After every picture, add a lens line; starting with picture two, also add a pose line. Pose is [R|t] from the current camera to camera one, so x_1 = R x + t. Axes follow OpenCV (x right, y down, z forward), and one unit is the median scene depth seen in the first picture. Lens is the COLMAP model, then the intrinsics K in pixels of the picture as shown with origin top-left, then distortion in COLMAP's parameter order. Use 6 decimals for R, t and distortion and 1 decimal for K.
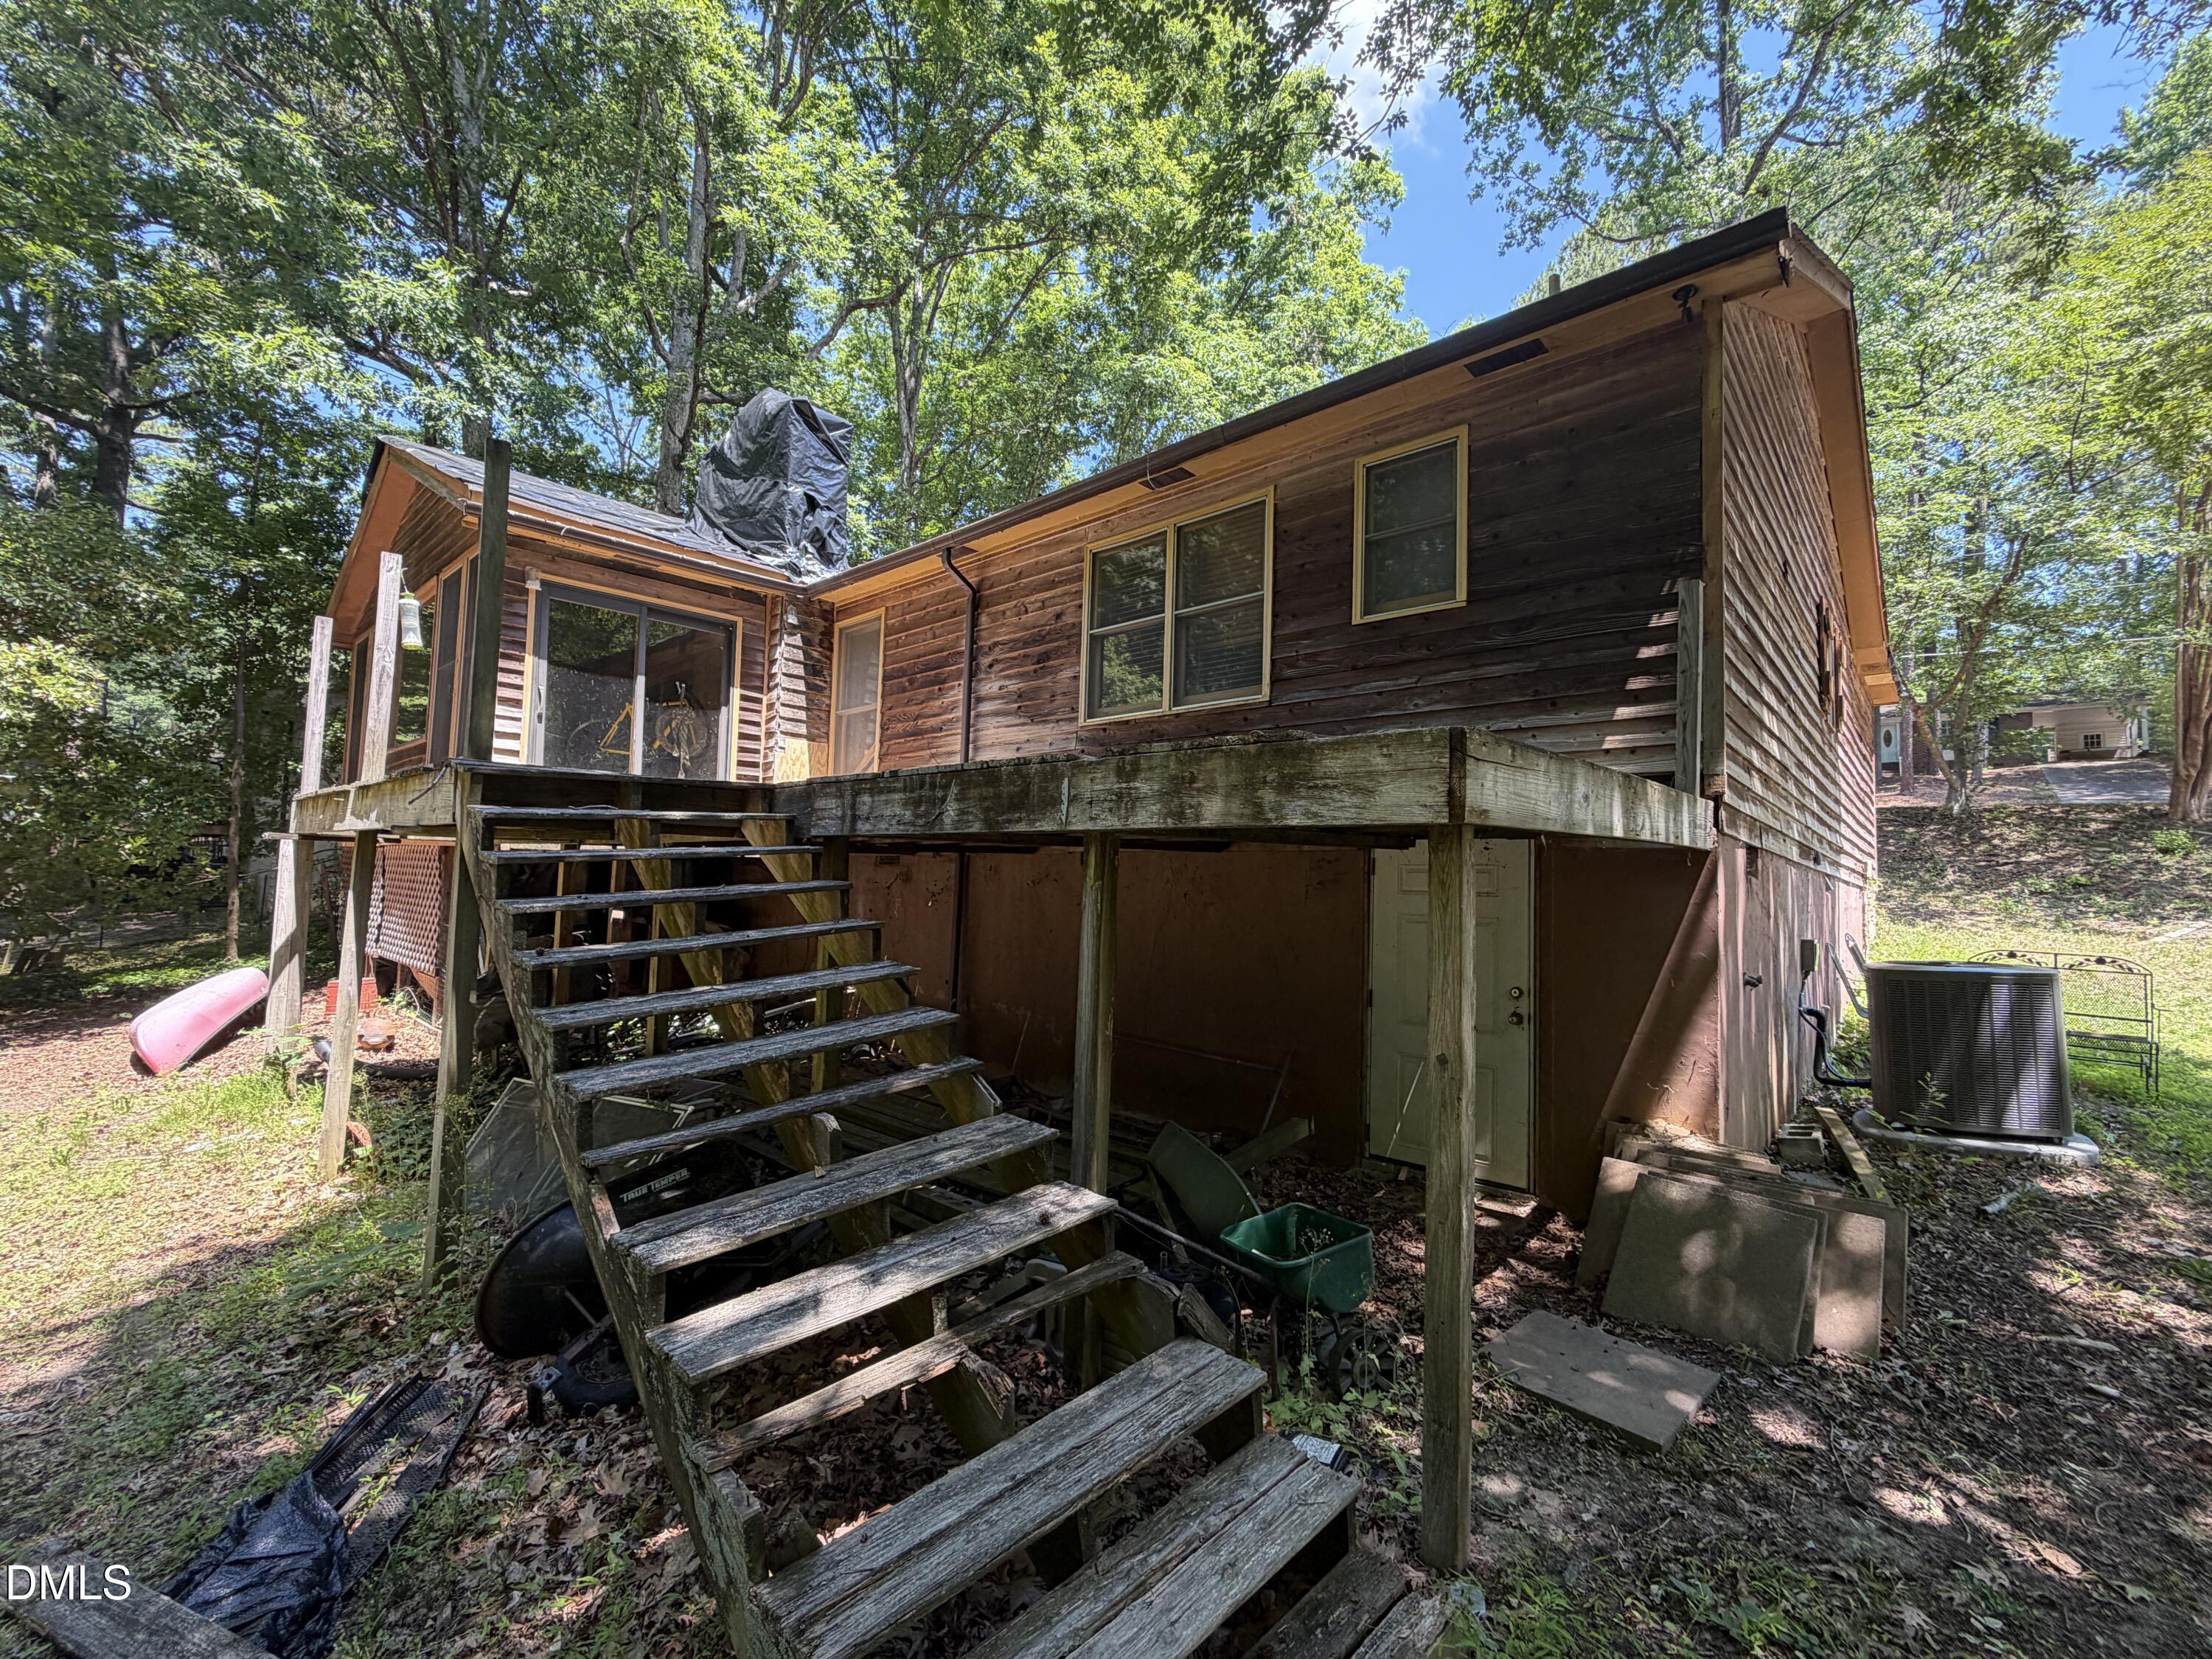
lens RADIAL K [[916.7, 0, 1112.2], [0, 916.7, 835.0], [0, 0, 1]] dist [-0.000274, 0.000319]
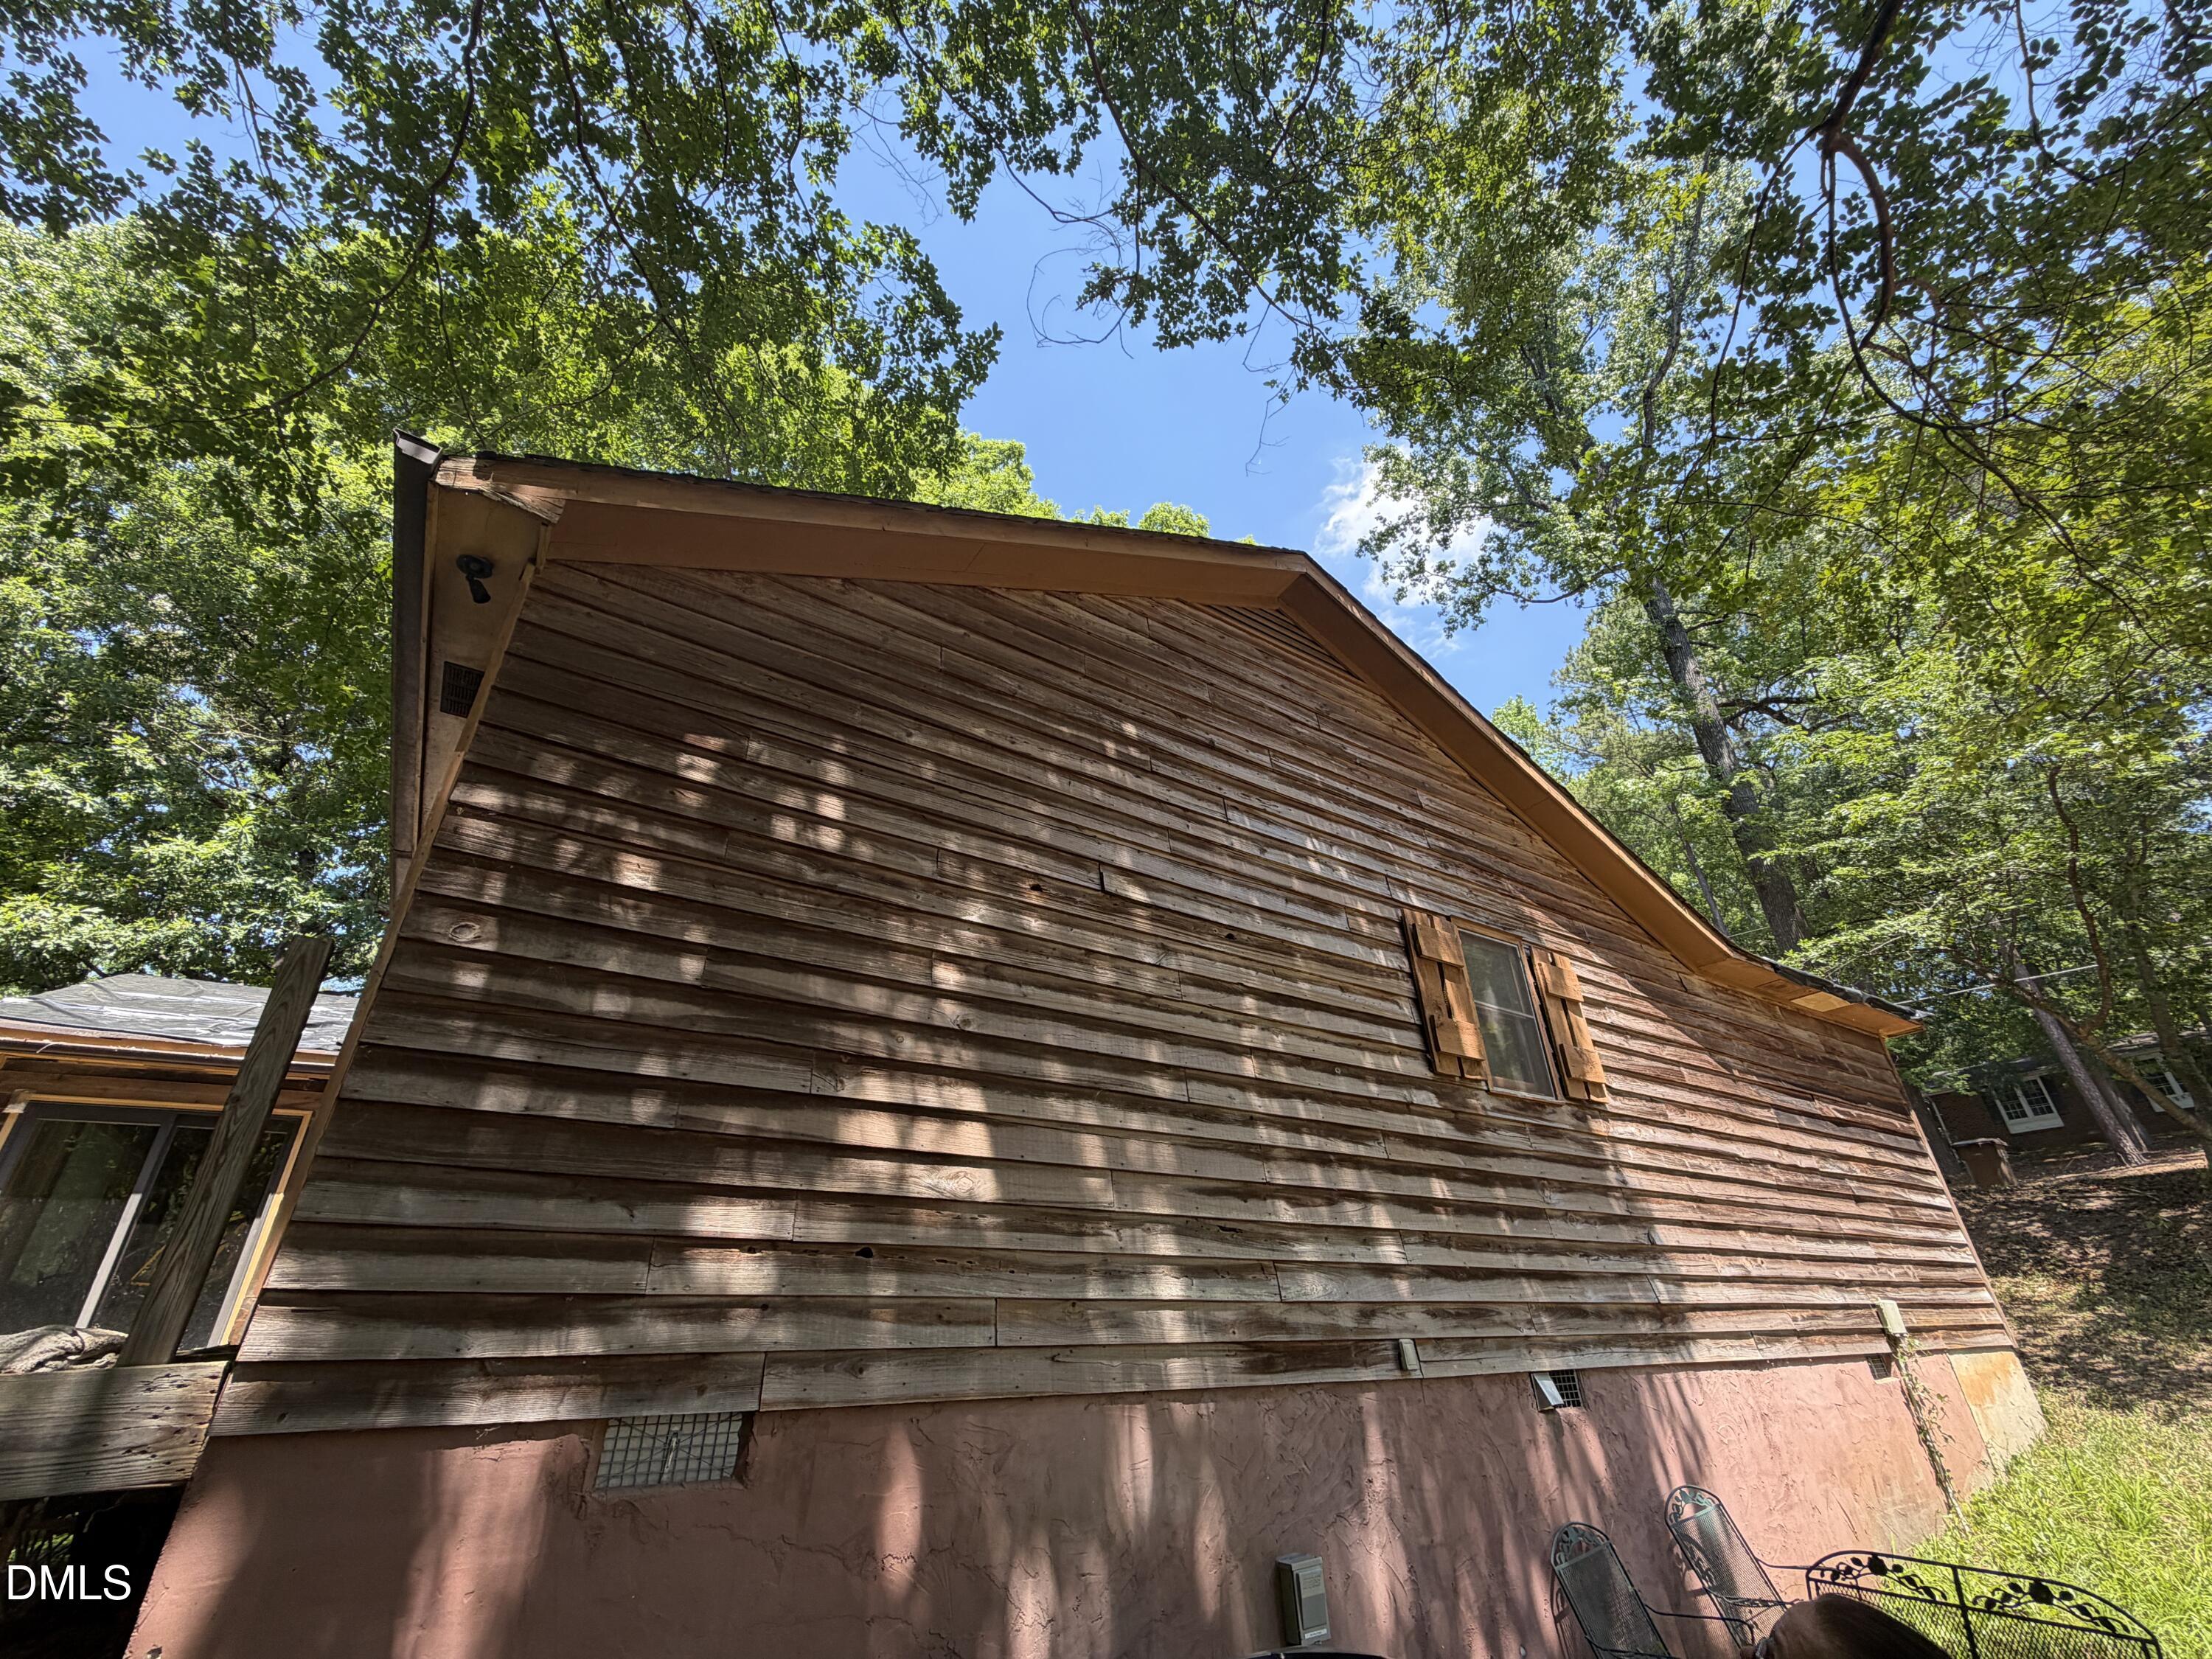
lens RADIAL K [[928.9, 0, 1106.0], [0, 928.9, 829.5], [0, 0, 1]] dist [-0.001570, -0.000377]
pose [[0.967804, -0.171035, -0.184669, 0.589805], [0.072272, 0.891602, -0.447016, -0.015124], [0.241106, 0.419277, 0.875257, 0.256612]]
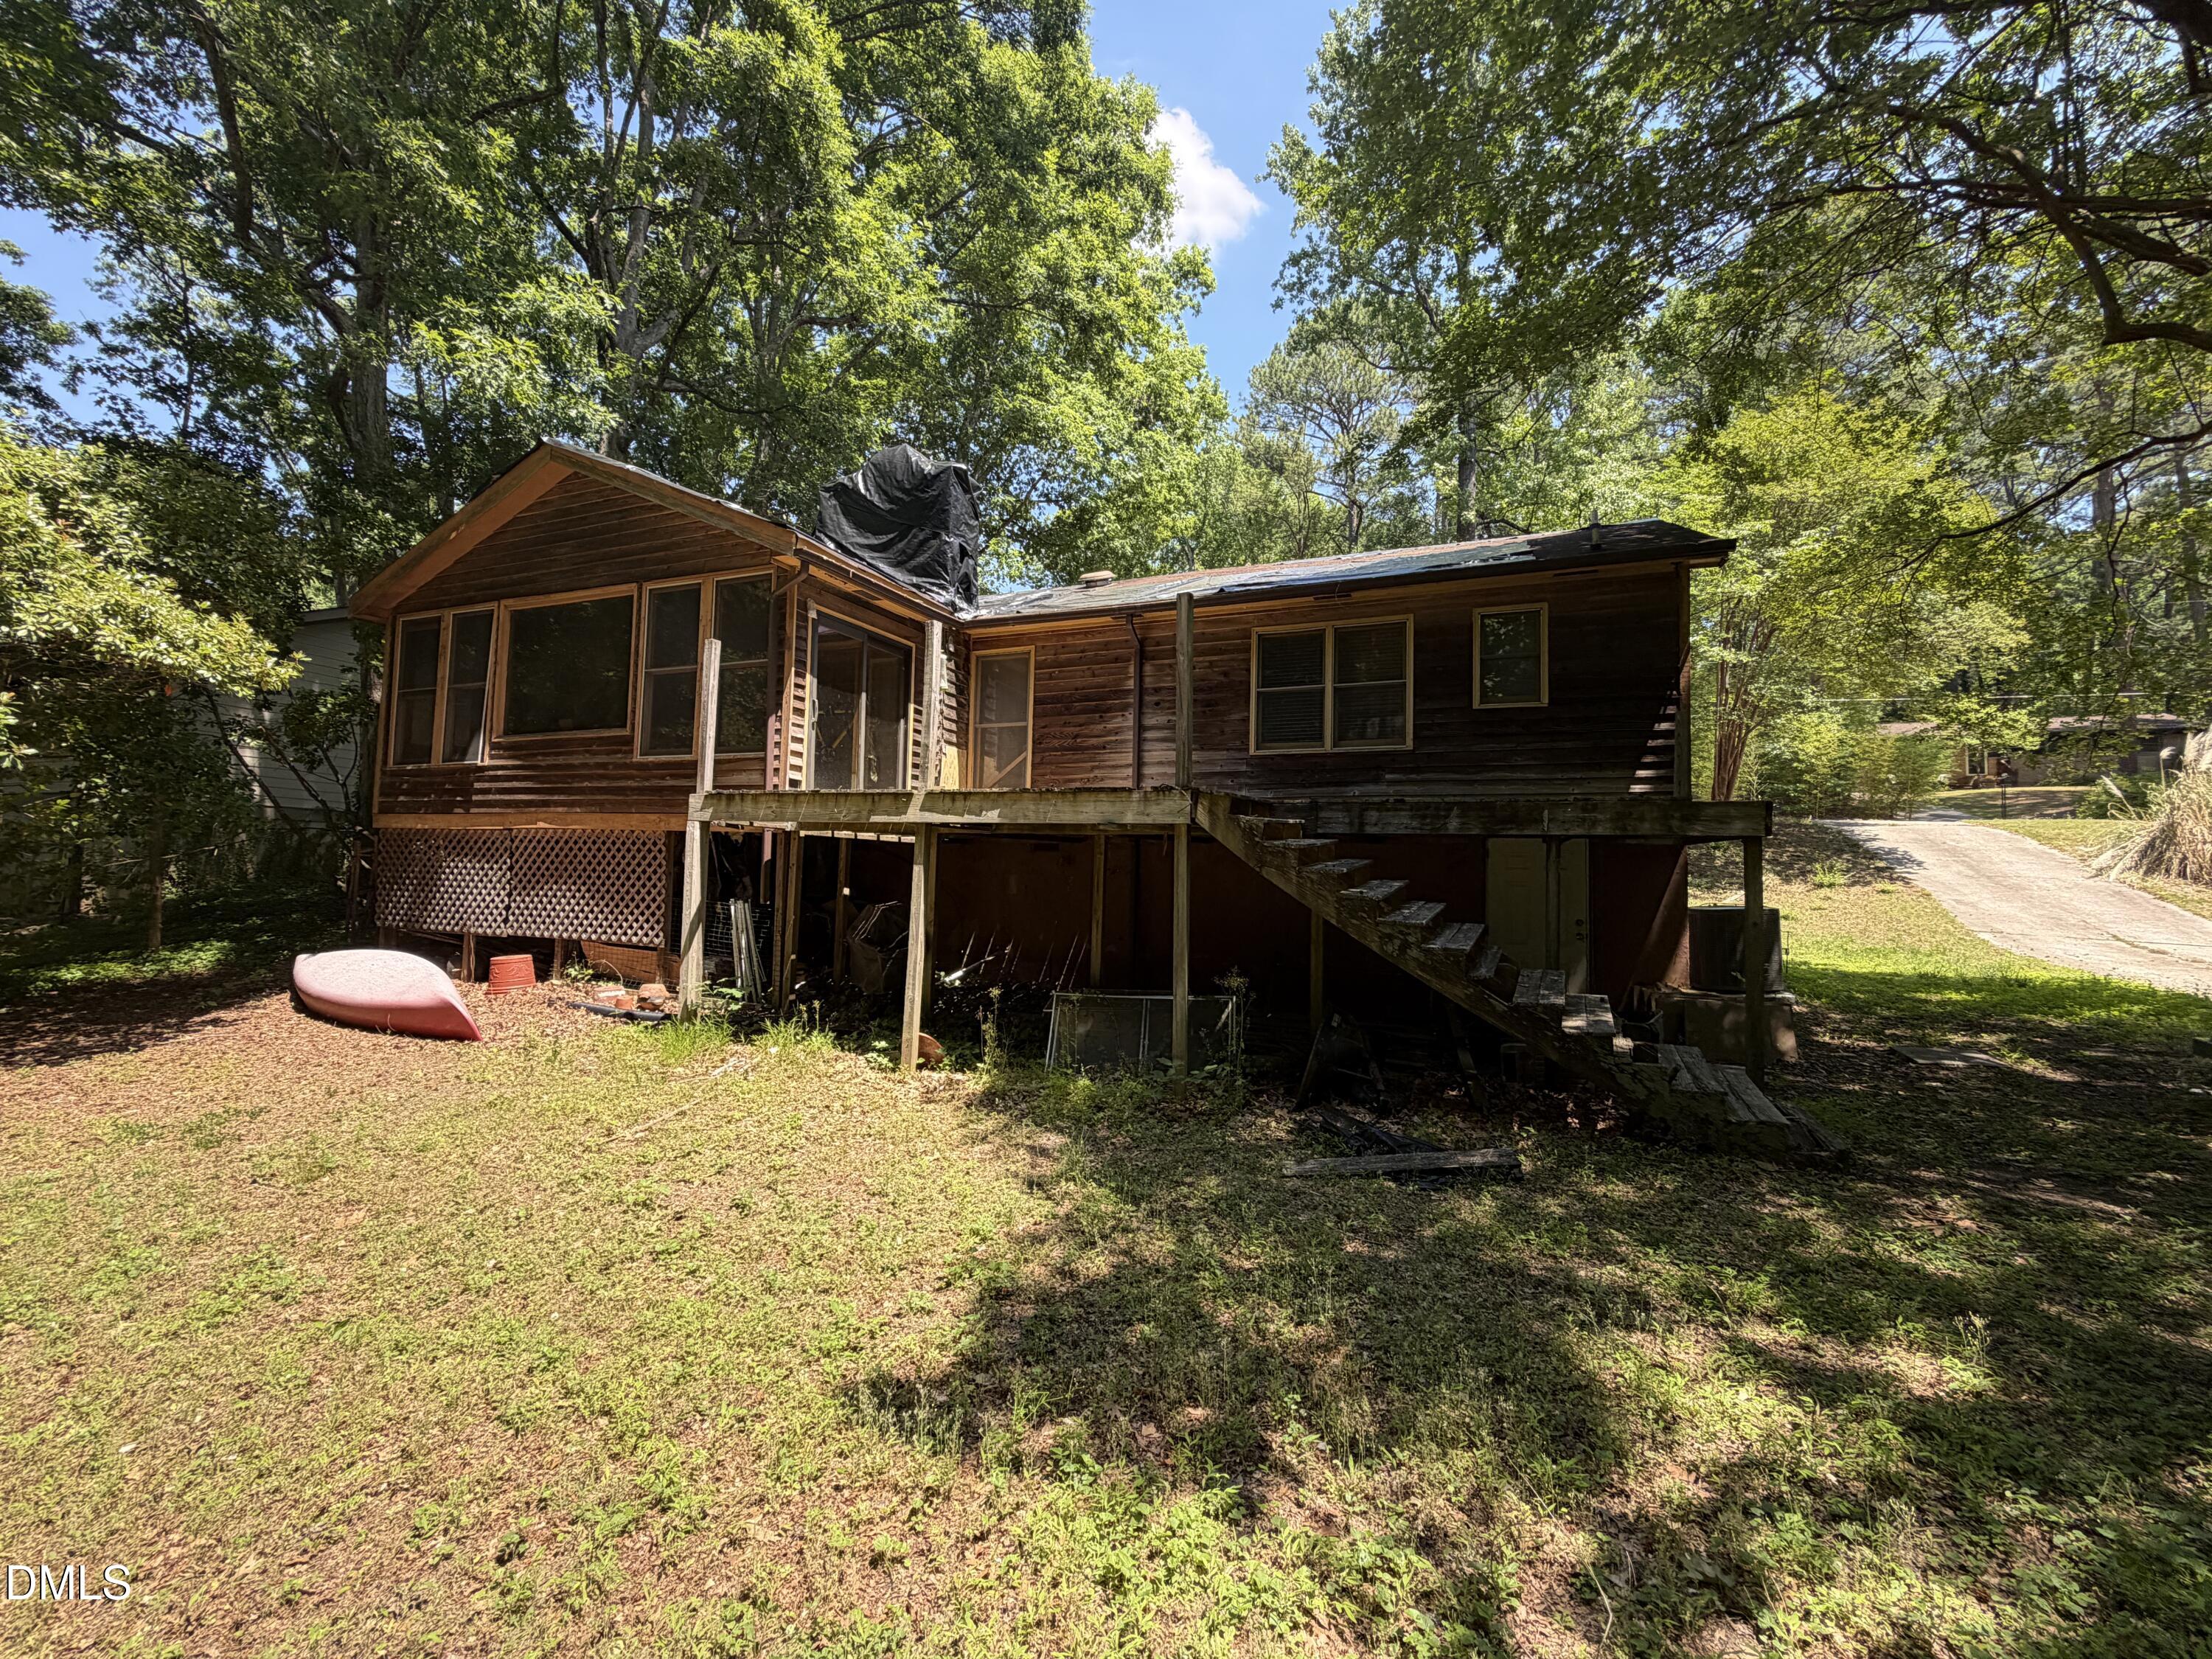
lens RADIAL K [[923.1, 0, 1101.7], [0, 923.1, 827.6], [0, 0, 1]] dist [0.001414, -0.000142]
pose [[0.942849, 0.015129, 0.332876, -0.593558], [-0.016472, 0.999864, 0.001213, -0.002327], [-0.332812, -0.006627, 0.942970, -0.229655]]
